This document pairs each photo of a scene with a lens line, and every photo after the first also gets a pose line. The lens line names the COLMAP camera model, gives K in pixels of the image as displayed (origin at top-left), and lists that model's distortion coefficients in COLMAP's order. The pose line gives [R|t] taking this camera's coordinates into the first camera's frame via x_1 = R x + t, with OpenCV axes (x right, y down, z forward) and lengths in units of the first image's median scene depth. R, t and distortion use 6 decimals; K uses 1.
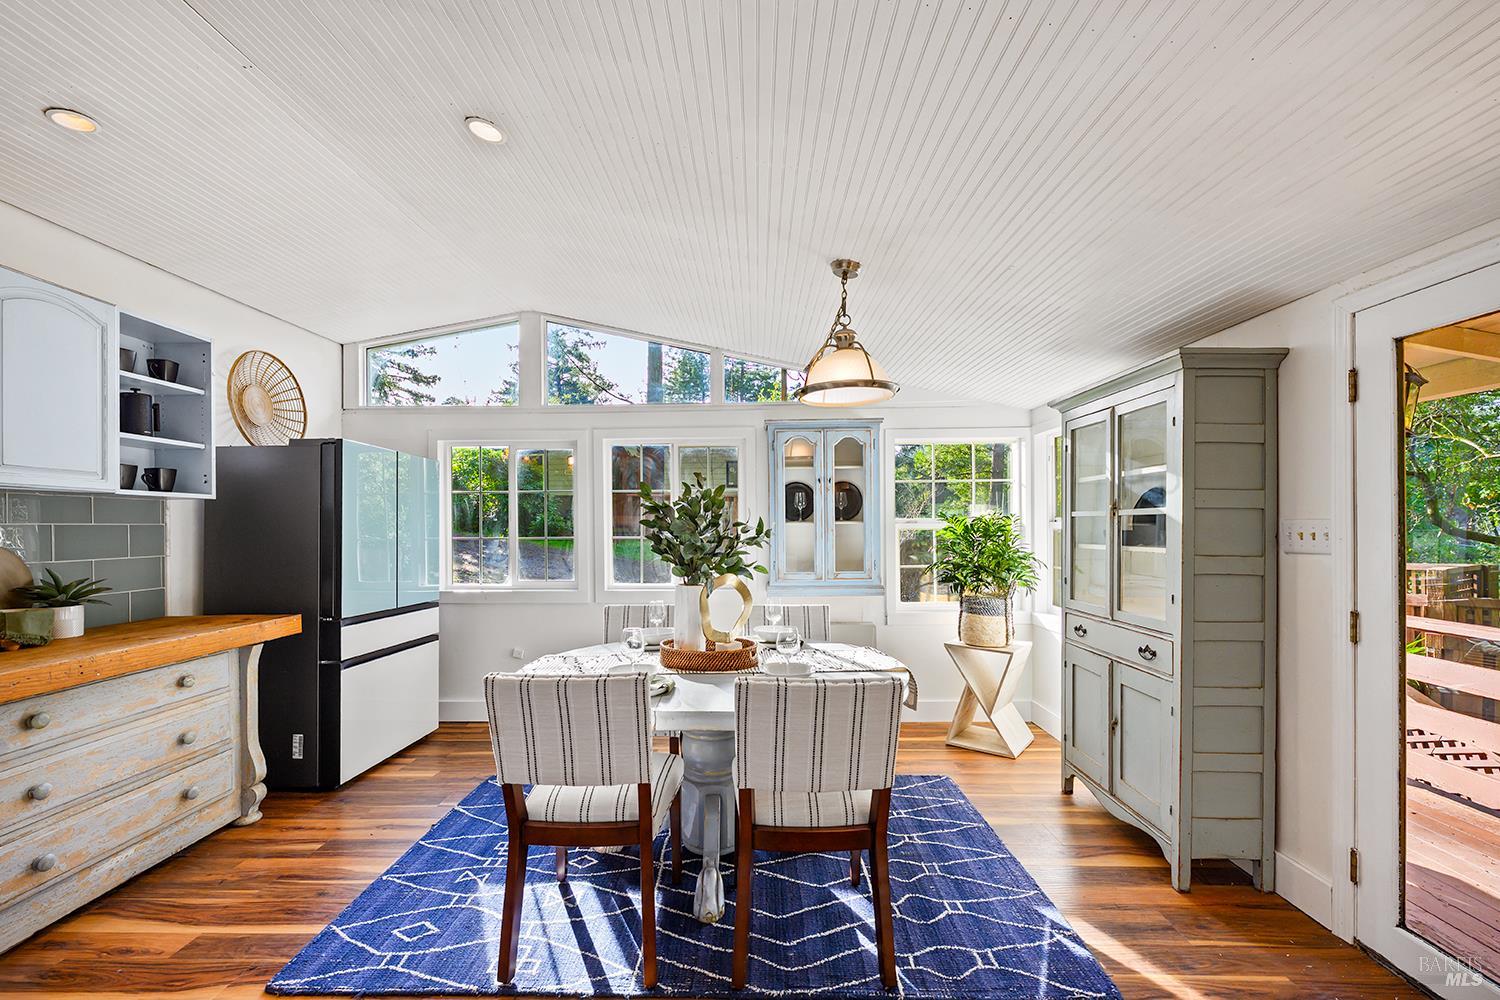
lens RADIAL K [[606.8, 0, 752.1], [0, 606.8, 516.1], [0, 0, 1]] dist [-0.003146, -0.000473]
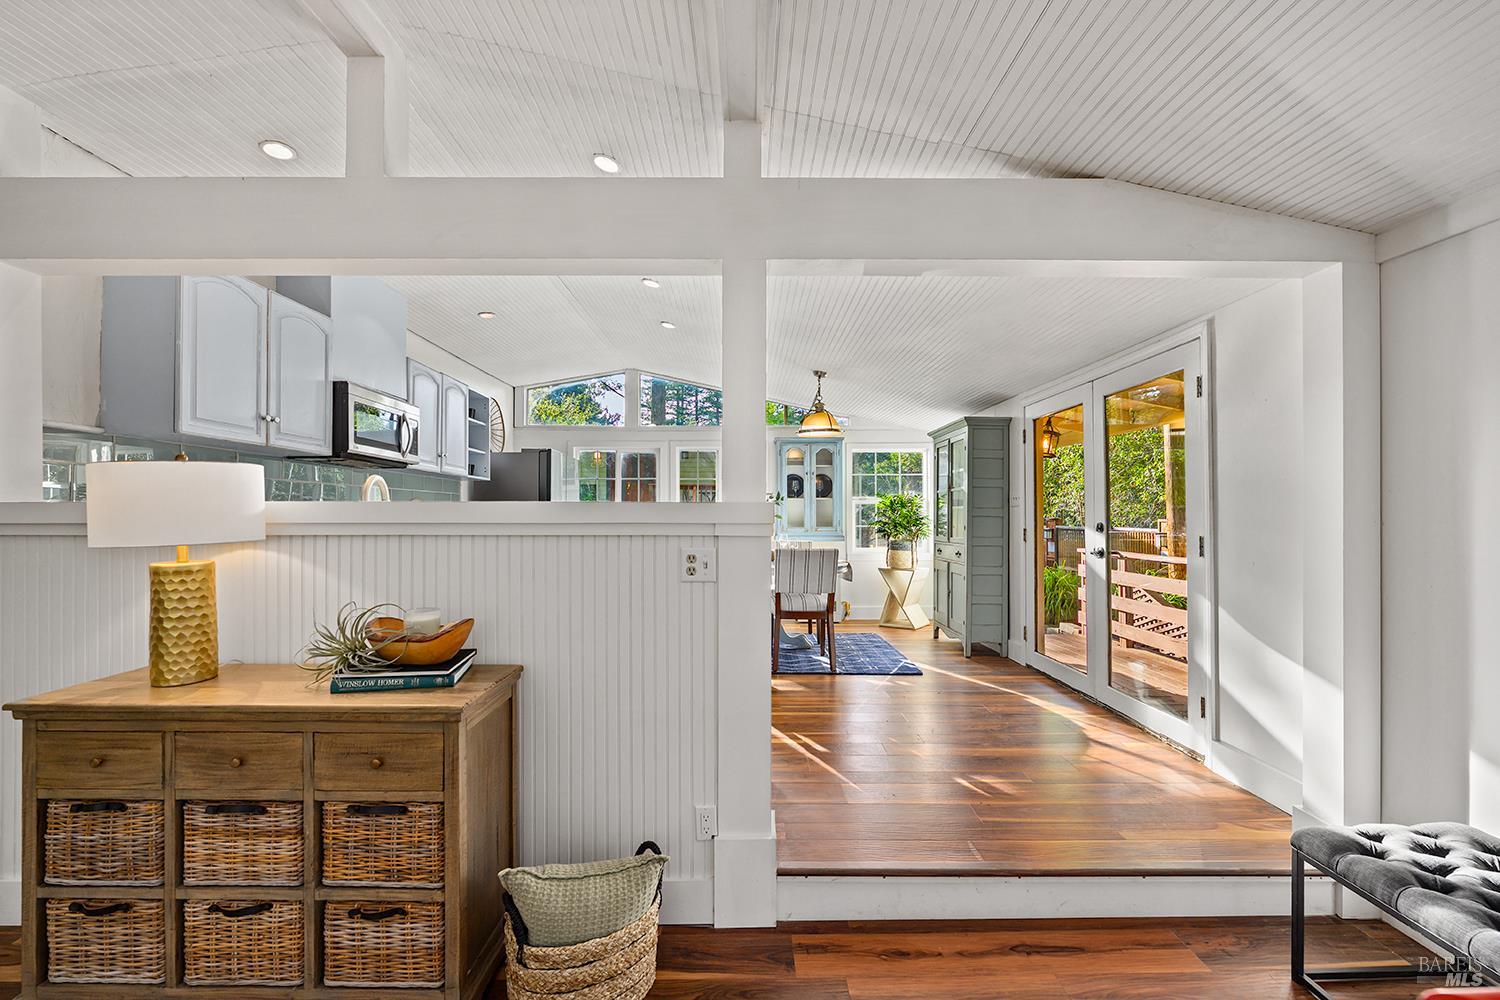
lens RADIAL K [[606.8, 0, 746.8], [0, 606.8, 508.5], [0, 0, 1]] dist [-0.003146, -0.000473]
pose [[0.999918, 0.003785, 0.012223, -0.080313], [-0.003803, 0.999992, 0.001480, 0.038437], [-0.012217, -0.001526, 0.999924, -0.716363]]
